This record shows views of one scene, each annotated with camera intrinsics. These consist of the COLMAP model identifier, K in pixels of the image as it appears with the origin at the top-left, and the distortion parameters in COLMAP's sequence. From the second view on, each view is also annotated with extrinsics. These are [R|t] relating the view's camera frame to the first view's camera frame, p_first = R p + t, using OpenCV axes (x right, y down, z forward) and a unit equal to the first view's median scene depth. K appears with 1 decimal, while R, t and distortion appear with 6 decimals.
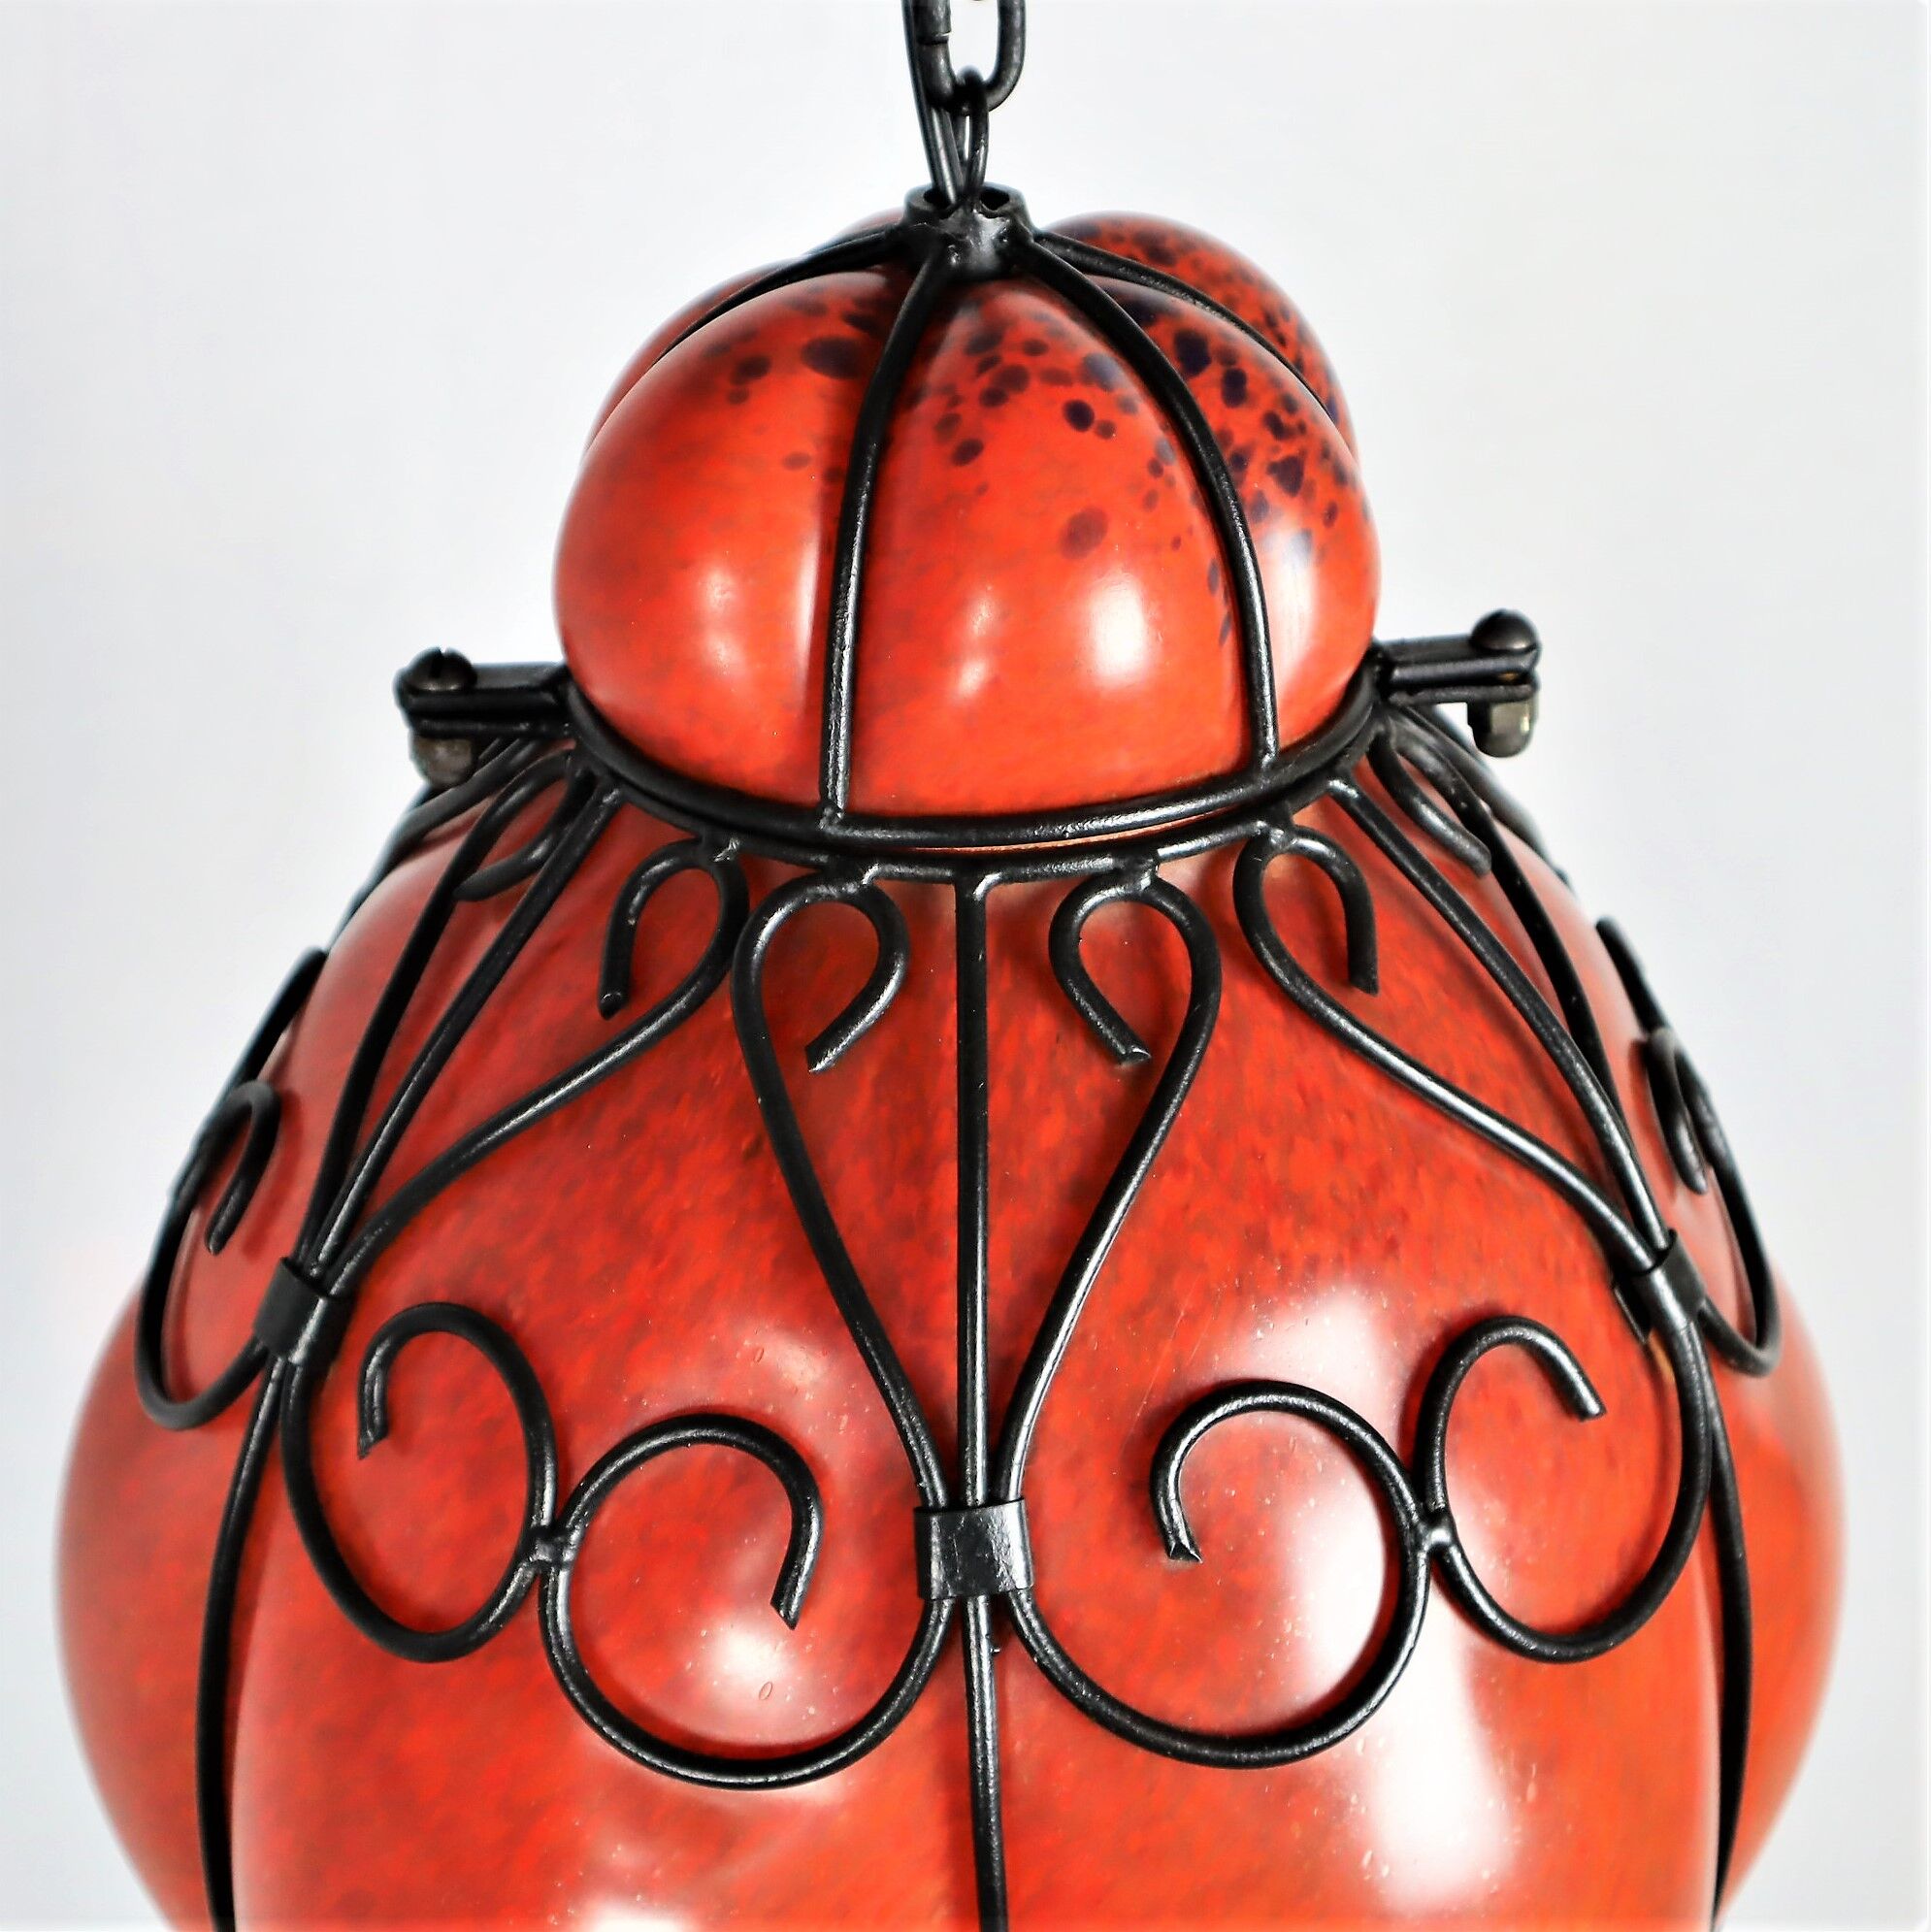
lens RADIAL K [[3898.3, 0, 1005.9], [0, 3898.3, 1001.4], [0, 0, 1]] dist [0.024526, 0.046146]
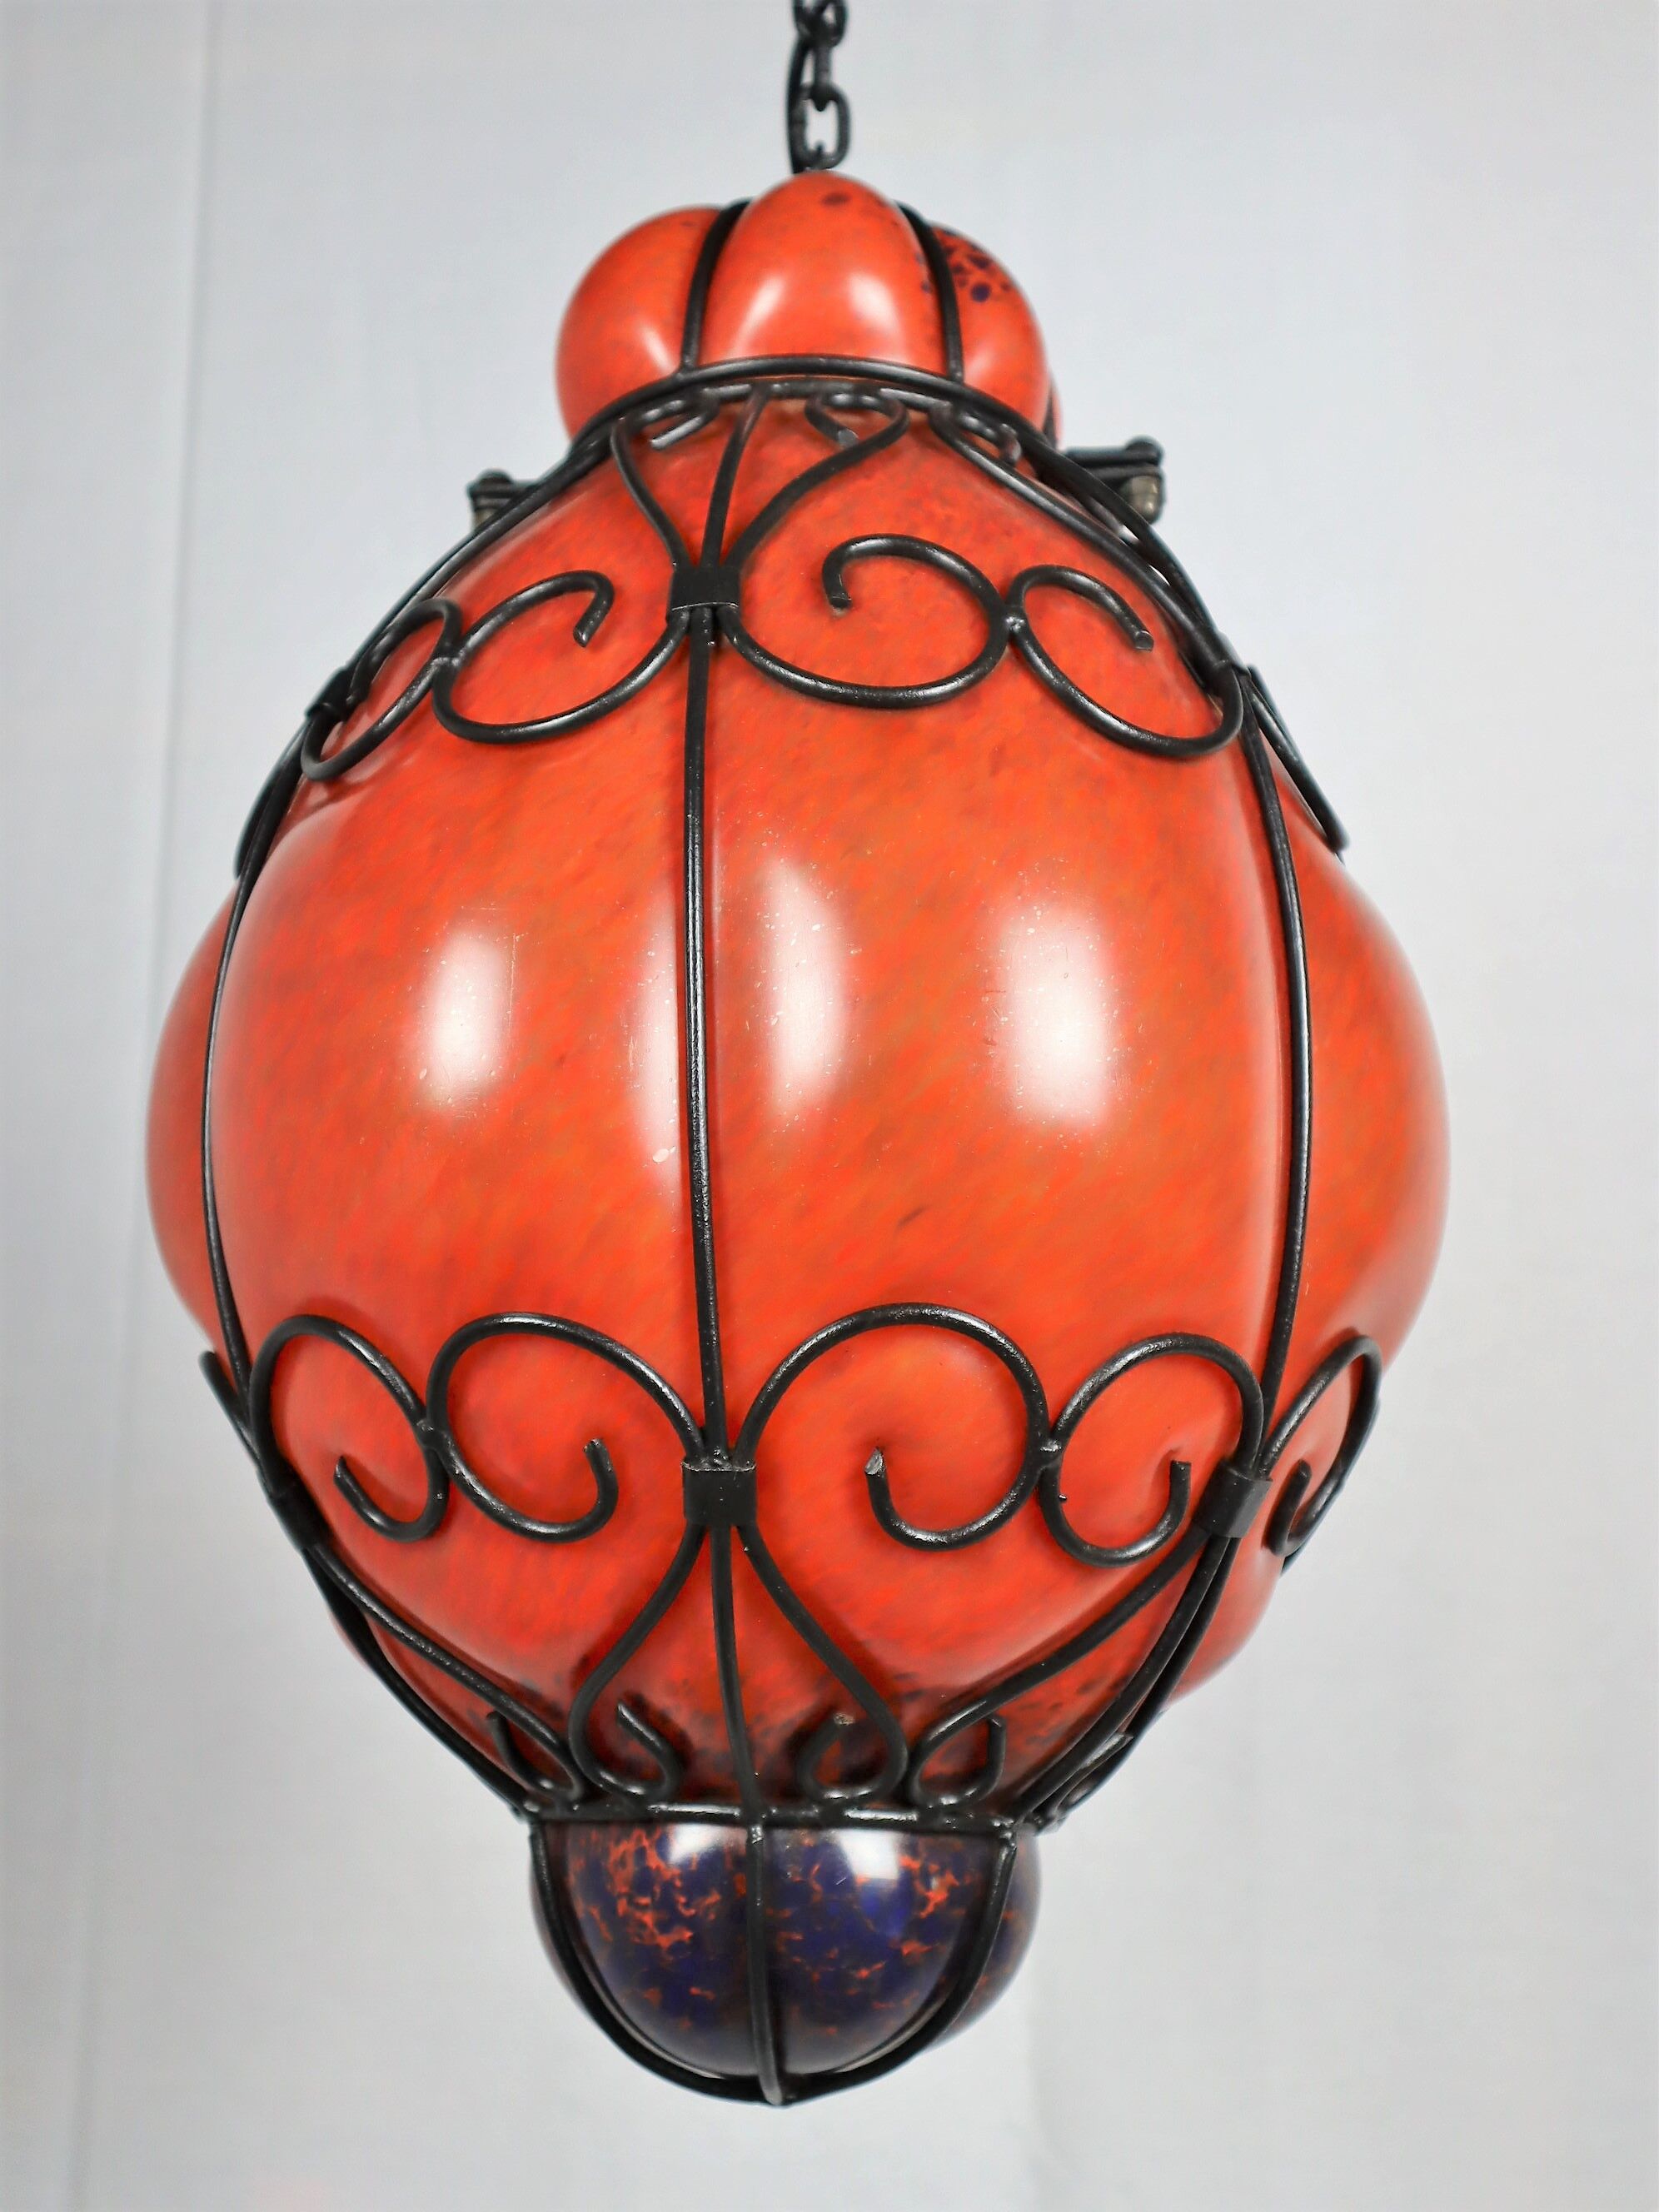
lens RADIAL K [[3240.6, 0, 829.5], [0, 3240.6, 1106.0], [0, 0, 1]] dist [0.018557, 0.058644]
pose [[0.983474, -0.025886, -0.179187, 0.253830], [-0.098230, 0.755089, -0.648222, 1.072356], [0.152082, 0.655111, 0.740068, 0.182268]]
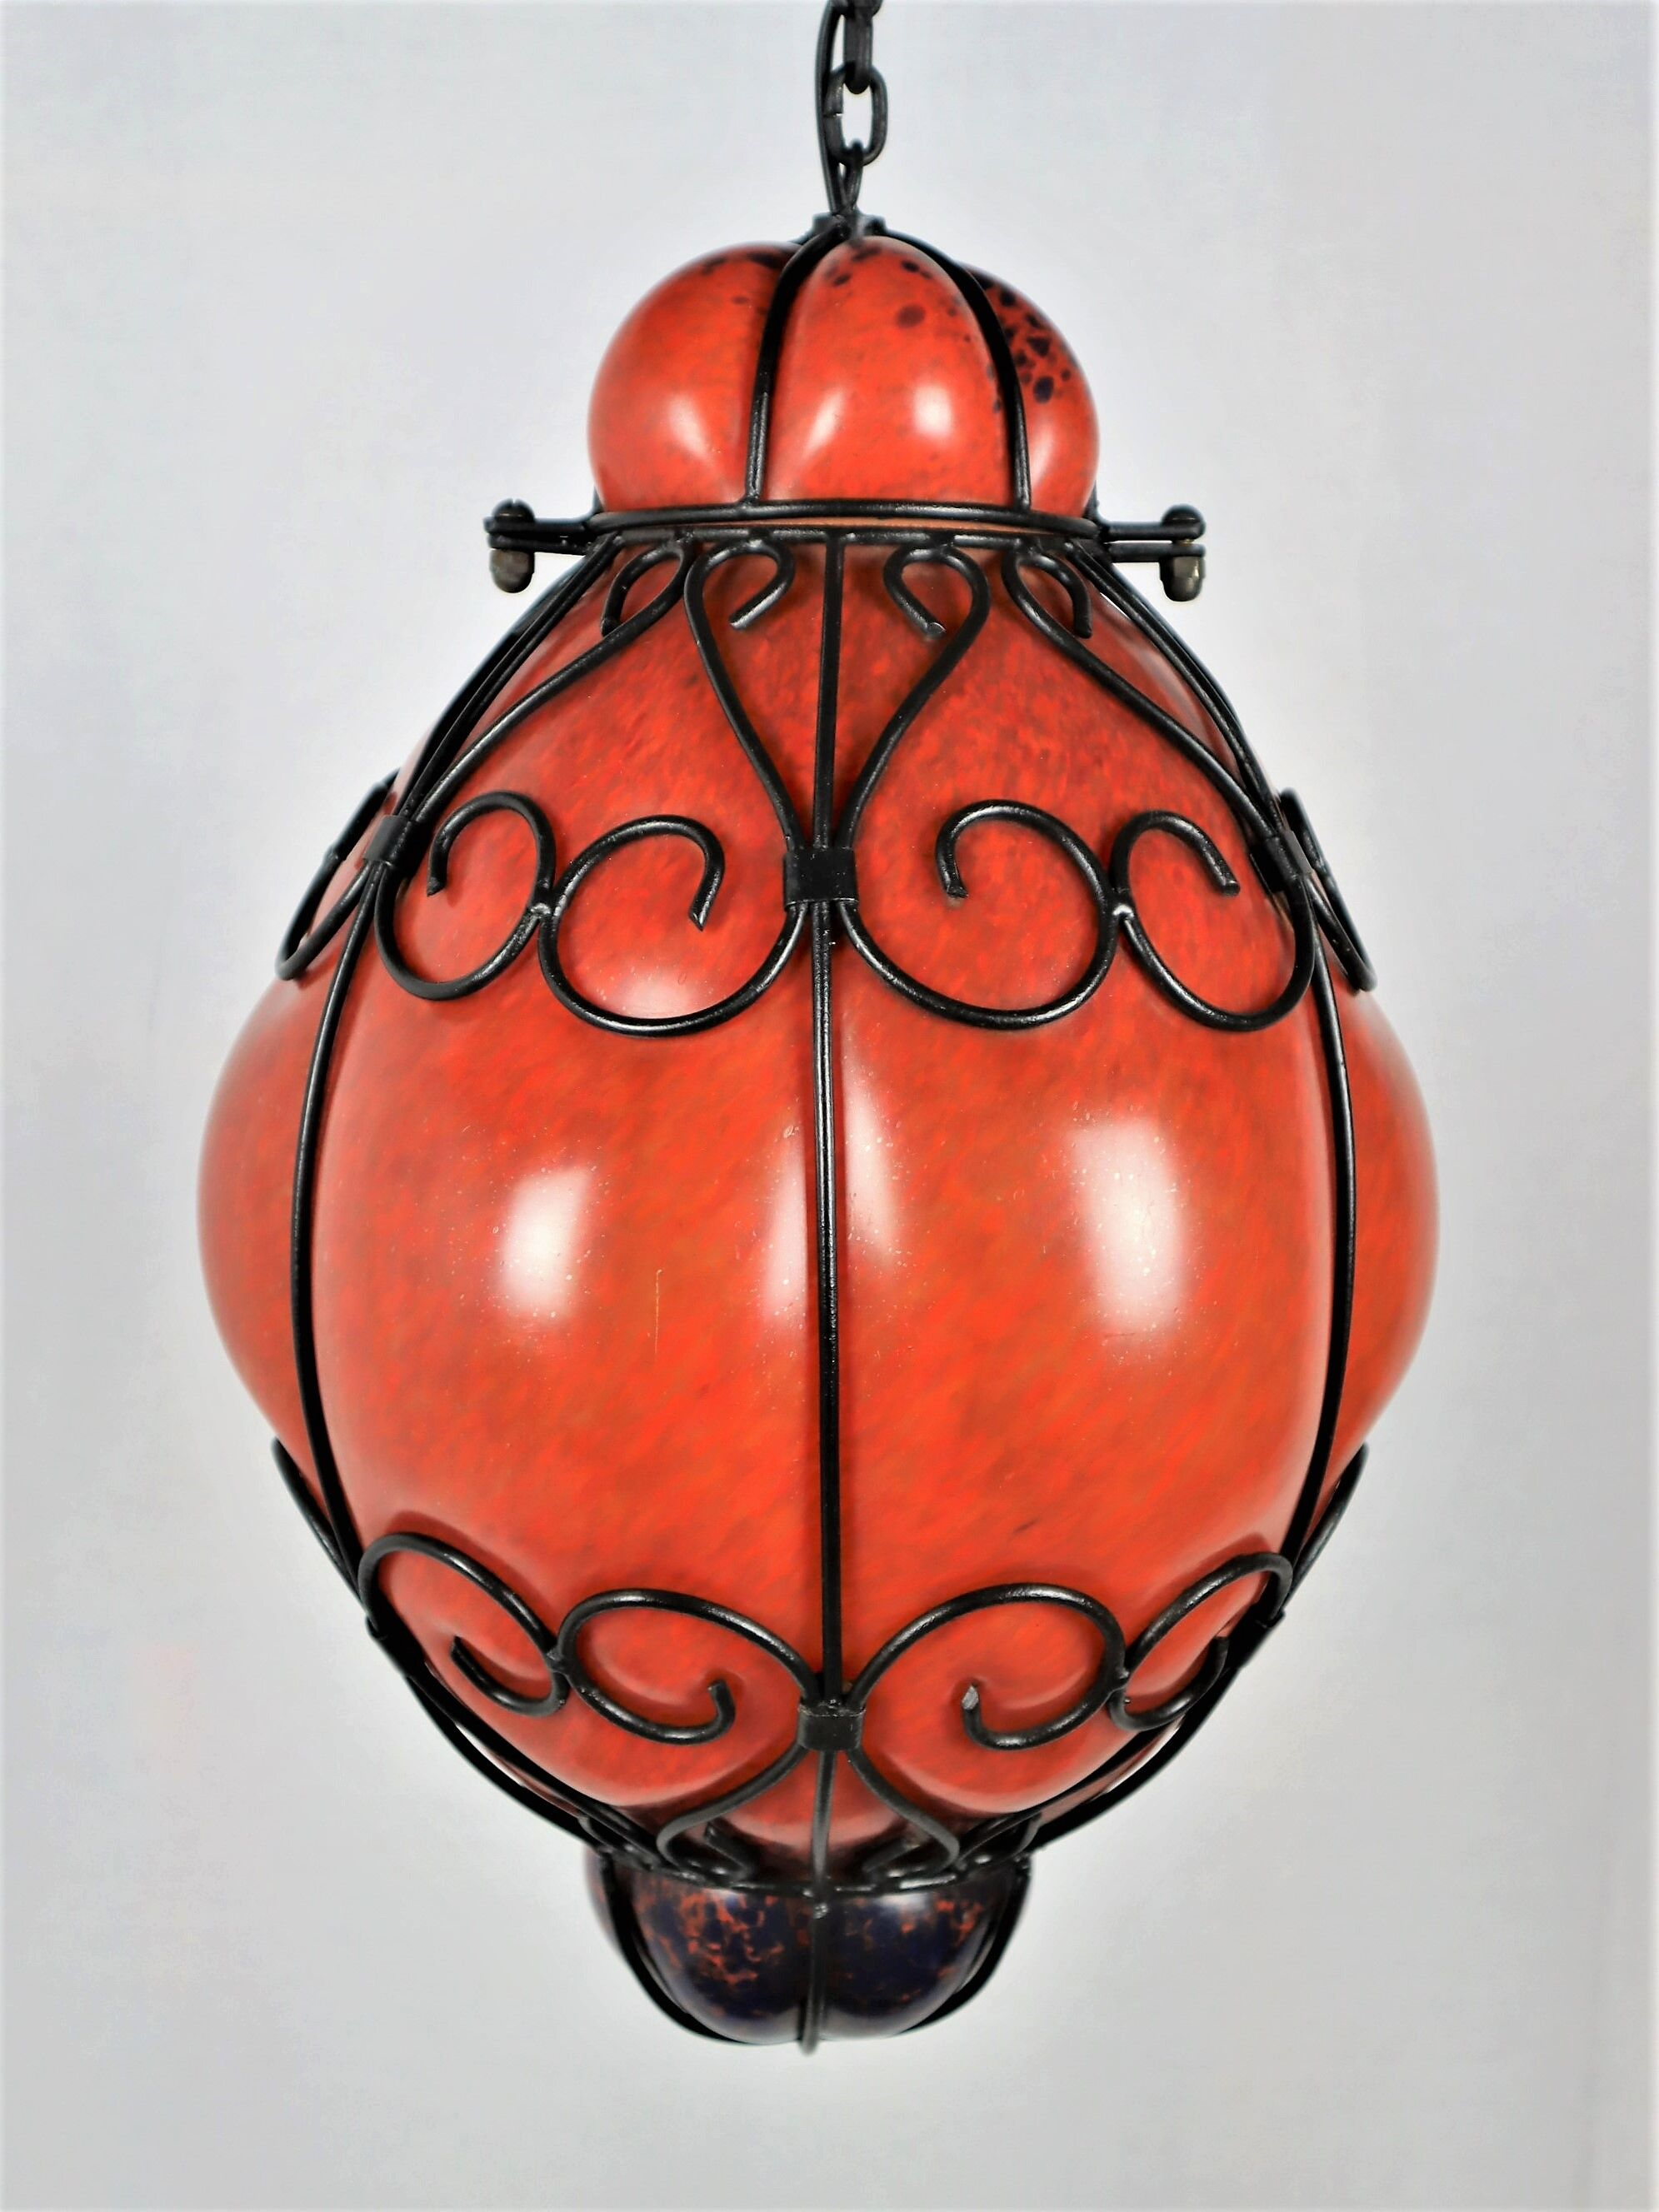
lens RADIAL K [[3240.8, 0, 829.5], [0, 3240.8, 1106.0], [0, 0, 1]] dist [0.018557, 0.058644]
pose [[0.998888, 0.025329, -0.039773, 0.046695], [-0.037720, 0.935382, -0.351621, 0.648493], [0.028297, 0.352730, 0.935297, -0.165576]]
